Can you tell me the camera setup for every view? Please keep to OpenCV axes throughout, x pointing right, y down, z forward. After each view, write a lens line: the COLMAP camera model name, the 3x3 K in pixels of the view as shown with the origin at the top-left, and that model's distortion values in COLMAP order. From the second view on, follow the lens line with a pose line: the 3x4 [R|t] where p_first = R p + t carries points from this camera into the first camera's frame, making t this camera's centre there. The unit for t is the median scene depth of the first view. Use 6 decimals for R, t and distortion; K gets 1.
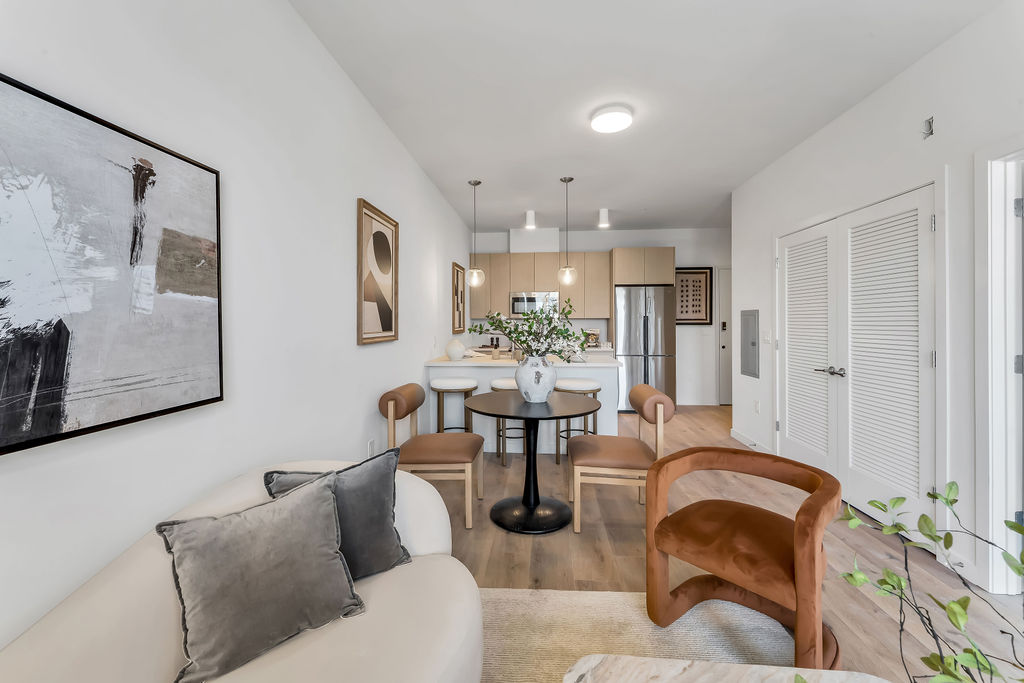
lens RADIAL K [[416.0, 0, 503.3], [0, 416.0, 327.8], [0, 0, 1]] dist [-0.000317, -0.000080]
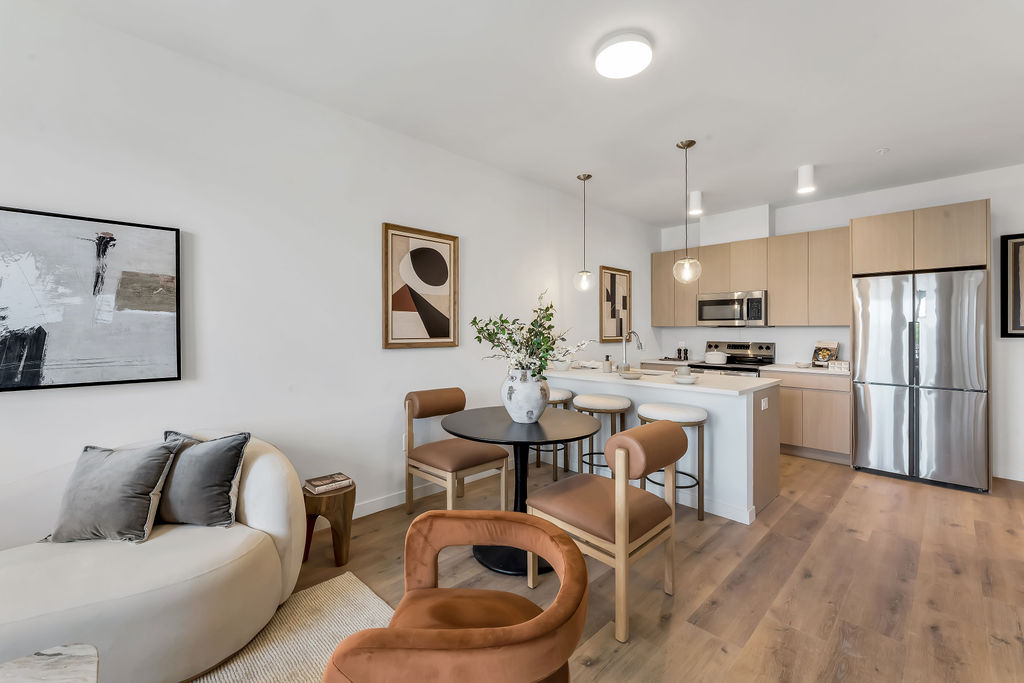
lens RADIAL K [[411.2, 0, 510.6], [0, 411.2, 331.1], [0, 0, 1]] dist [-0.000509, 0.000023]
pose [[0.755418, 0.003496, -0.655234, 1.471396], [-0.012396, 0.999883, -0.008956, -0.005447], [0.655126, 0.014888, 0.755373, 0.804052]]
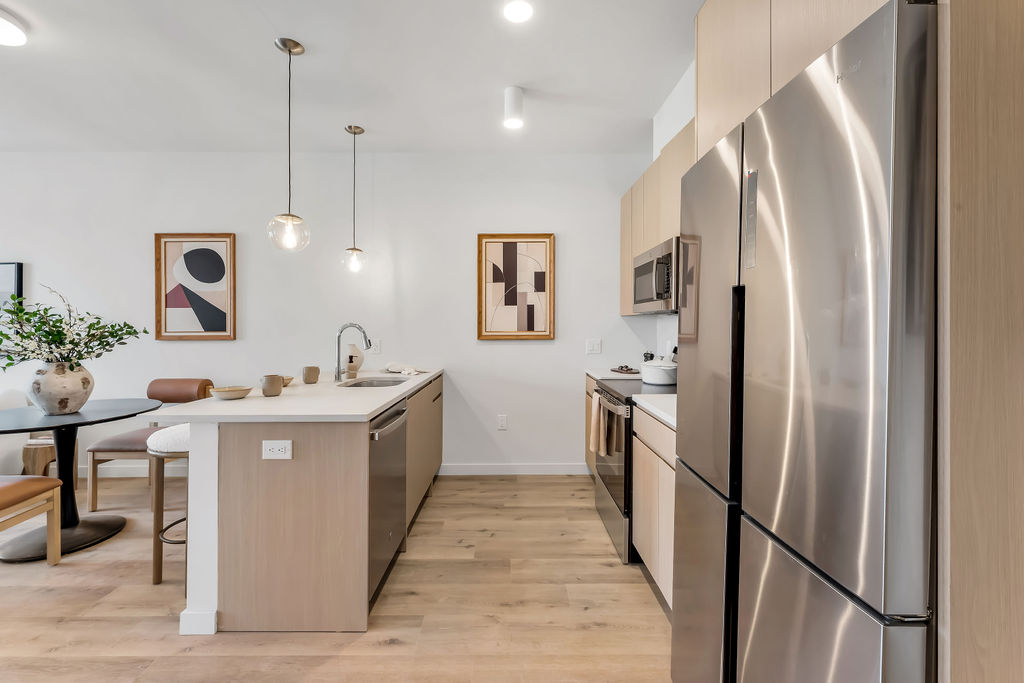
lens RADIAL K [[426.7, 0, 515.3], [0, 426.7, 327.5], [0, 0, 1]] dist [0.001336, 0.000133]
pose [[0.111818, 0.007550, -0.993700, 2.583540], [-0.010085, 0.999928, 0.006463, -0.048676], [0.993677, 0.009299, 0.111886, 4.407712]]
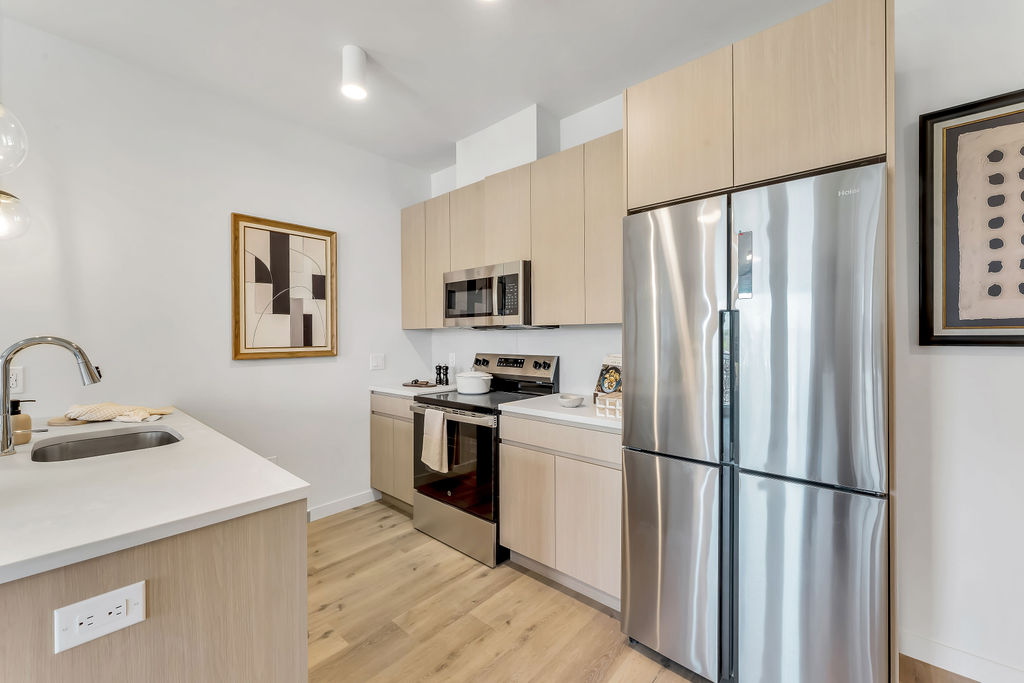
lens RADIAL K [[409.0, 0, 512.0], [0, 409.0, 341.5], [0, 0, 1]] dist [-0.001307, -0.000172]
pose [[0.813750, 0.003572, -0.581205, 1.903490], [-0.004409, 0.999990, -0.000027, -0.039263], [0.581199, 0.002585, 0.813757, 3.592050]]
